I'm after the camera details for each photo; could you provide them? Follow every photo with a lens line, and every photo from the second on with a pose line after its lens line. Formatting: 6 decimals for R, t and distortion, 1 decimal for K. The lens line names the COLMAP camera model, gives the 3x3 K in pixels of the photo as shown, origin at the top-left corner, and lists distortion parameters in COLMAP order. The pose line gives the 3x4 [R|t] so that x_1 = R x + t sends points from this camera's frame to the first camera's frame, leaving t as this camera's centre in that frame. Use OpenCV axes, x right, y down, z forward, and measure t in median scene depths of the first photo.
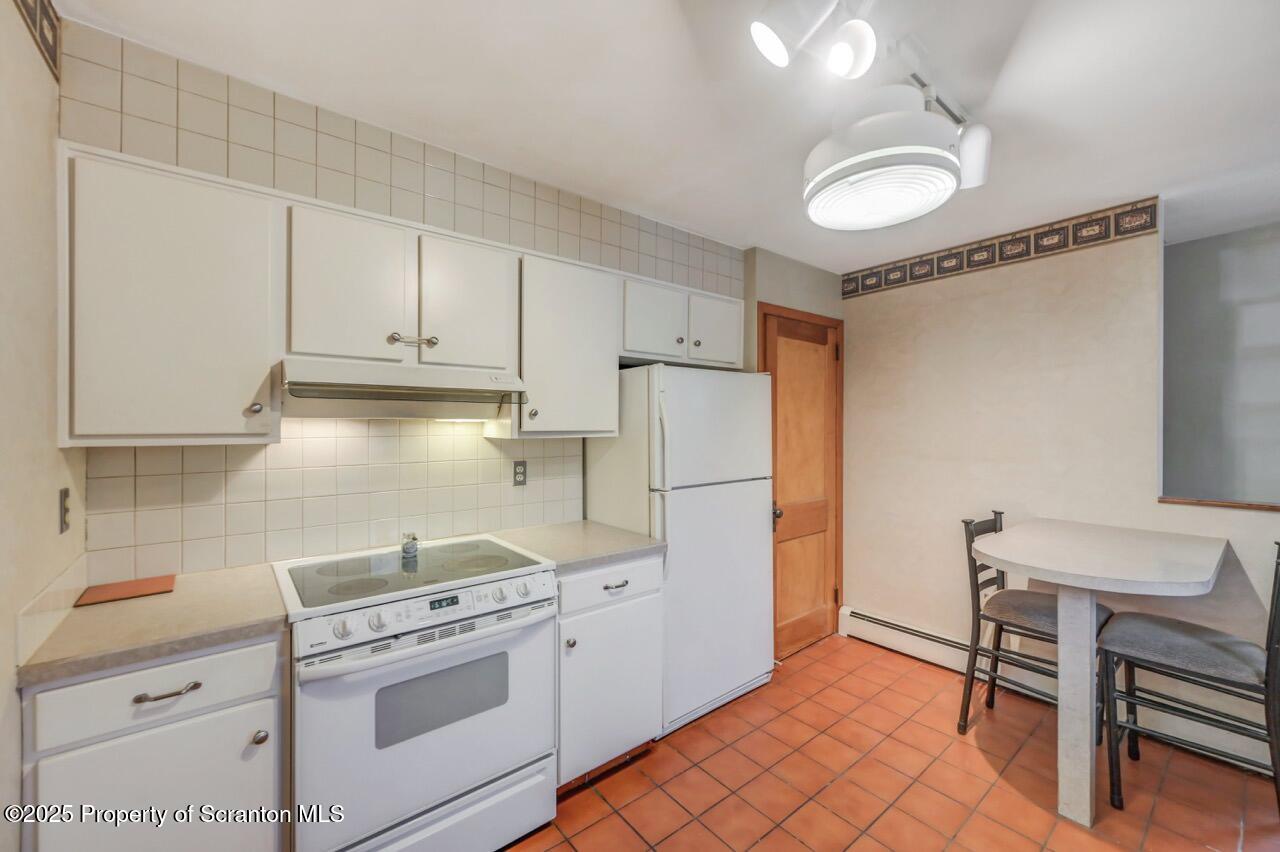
lens RADIAL K [[506.8, 0, 636.5], [0, 506.8, 424.5], [0, 0, 1]] dist [-0.001370, 0.000717]
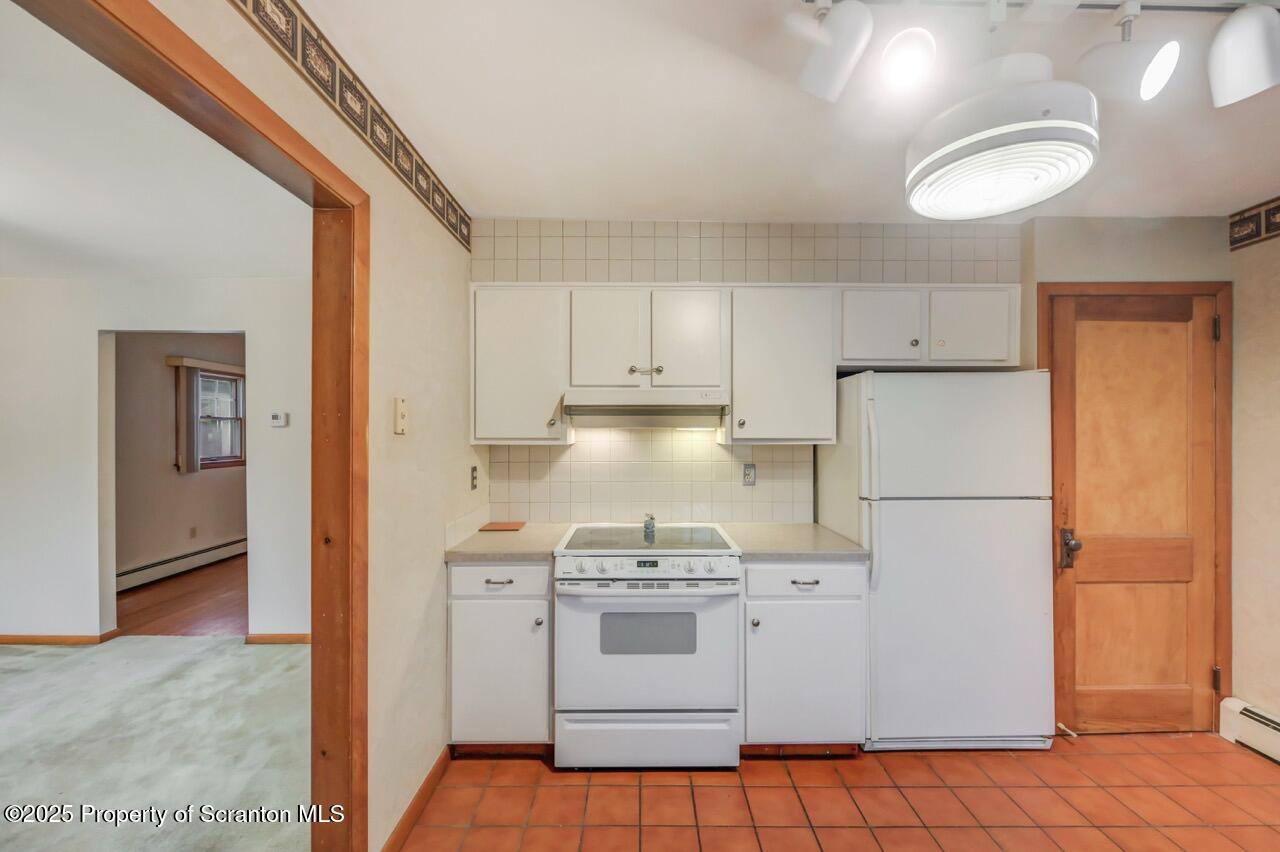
lens RADIAL K [[509.2, 0, 642.2], [0, 509.2, 428.6], [0, 0, 1]] dist [-0.000809, -0.000020]
pose [[0.783825, -0.002644, -0.620976, 0.377557], [-0.000293, 0.999989, -0.004629, -0.003994], [0.620981, 0.003810, 0.783816, -0.066412]]
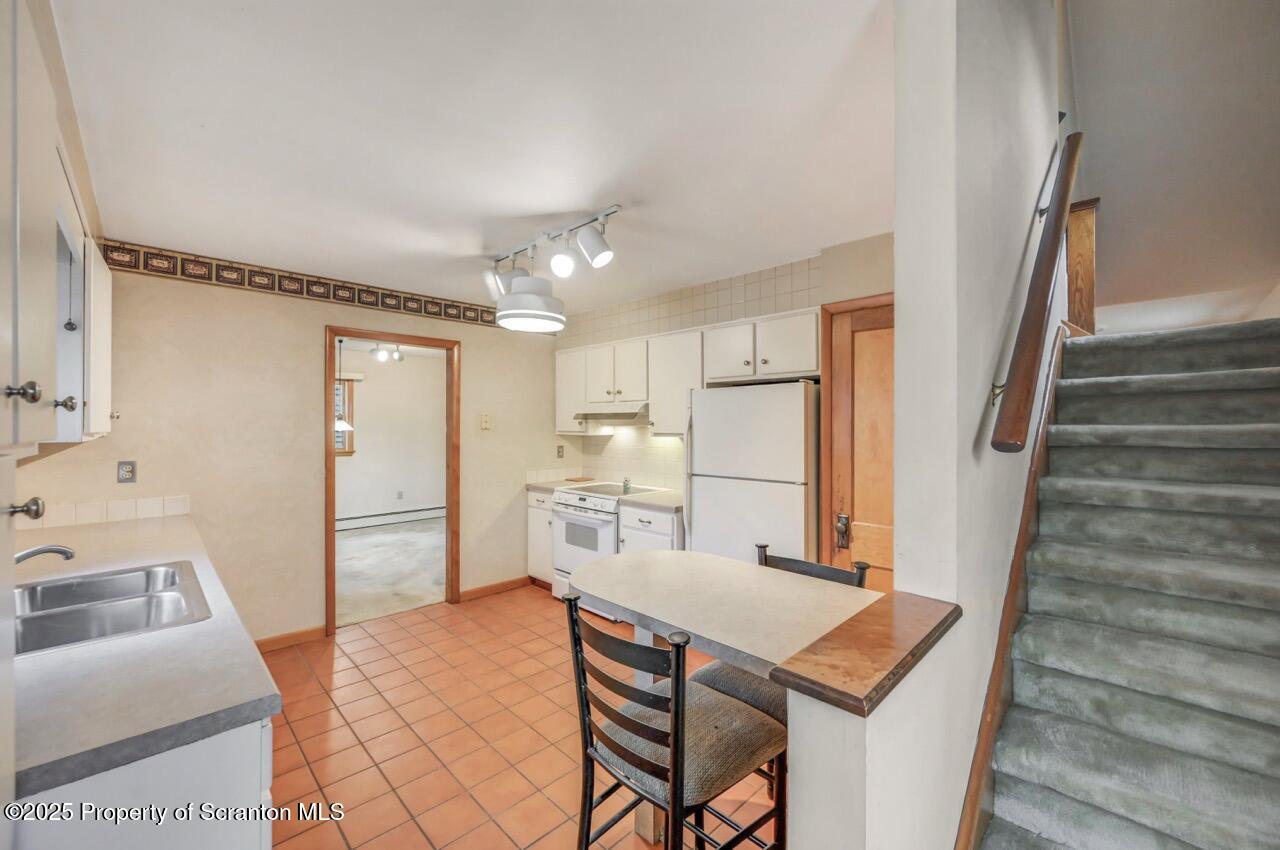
lens RADIAL K [[499.4, 0, 640.0], [0, 499.4, 425.0], [0, 0, 1]] dist [0.000670, -0.000122]
pose [[0.113961, -0.000297, -0.993485, 1.758811], [-0.002571, 0.999997, -0.000594, -0.015776], [0.993482, 0.002621, 0.113960, 0.823077]]
